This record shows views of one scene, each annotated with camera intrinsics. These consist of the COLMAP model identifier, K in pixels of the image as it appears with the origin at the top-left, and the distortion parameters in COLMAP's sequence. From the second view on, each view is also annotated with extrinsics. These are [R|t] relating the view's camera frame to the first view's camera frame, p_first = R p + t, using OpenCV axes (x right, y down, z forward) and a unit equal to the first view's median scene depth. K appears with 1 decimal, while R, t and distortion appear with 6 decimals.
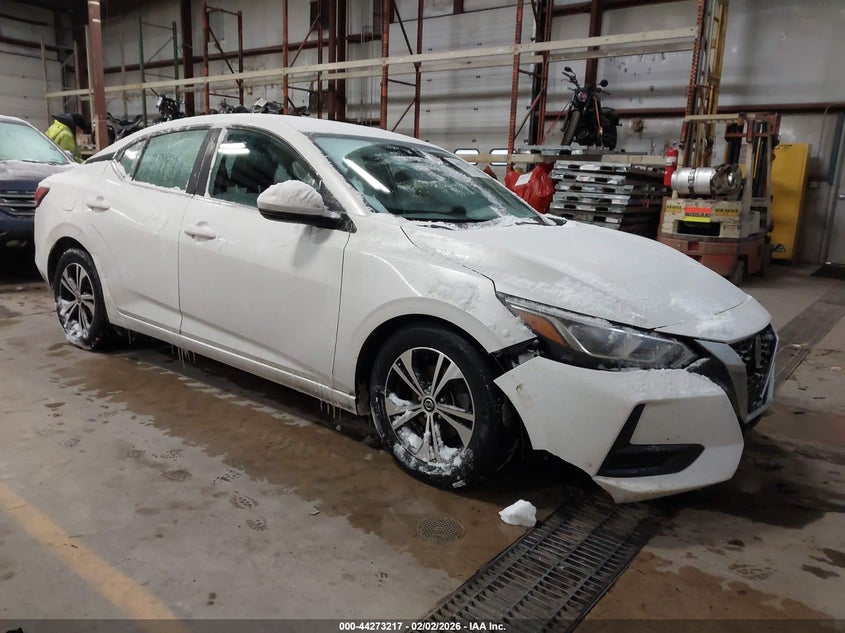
lens RADIAL K [[652.5, 0, 417.5], [0, 652.5, 319.1], [0, 0, 1]] dist [0.005723, -0.011235]
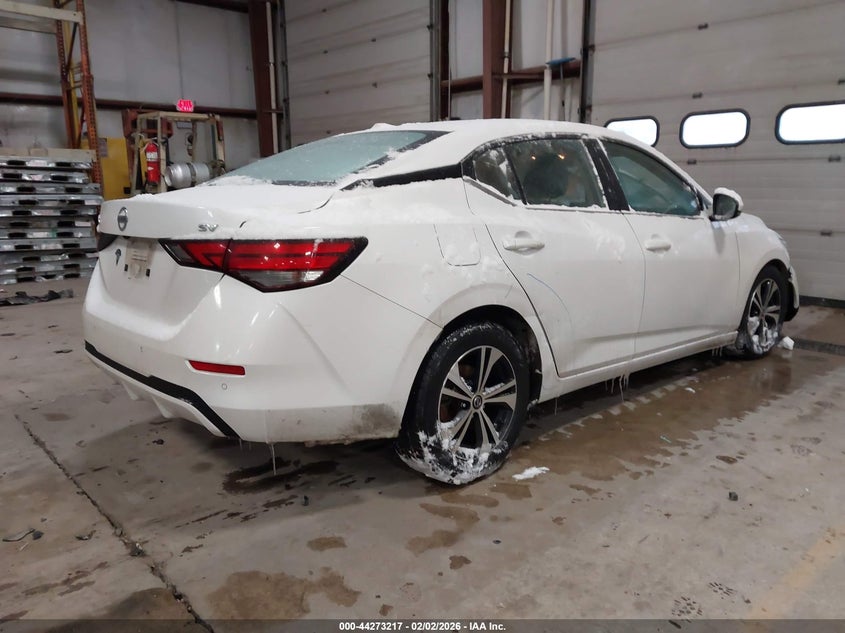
lens RADIAL K [[652.5, 0, 417.5], [0, 652.5, 313.5], [0, 0, 1]] dist [0.005723, -0.011235]
pose [[0.185850, -0.232343, 0.954713, -1.260329], [0.218496, 0.957085, 0.190387, -0.276656], [-0.957977, 0.173218, 0.228641, 1.033018]]
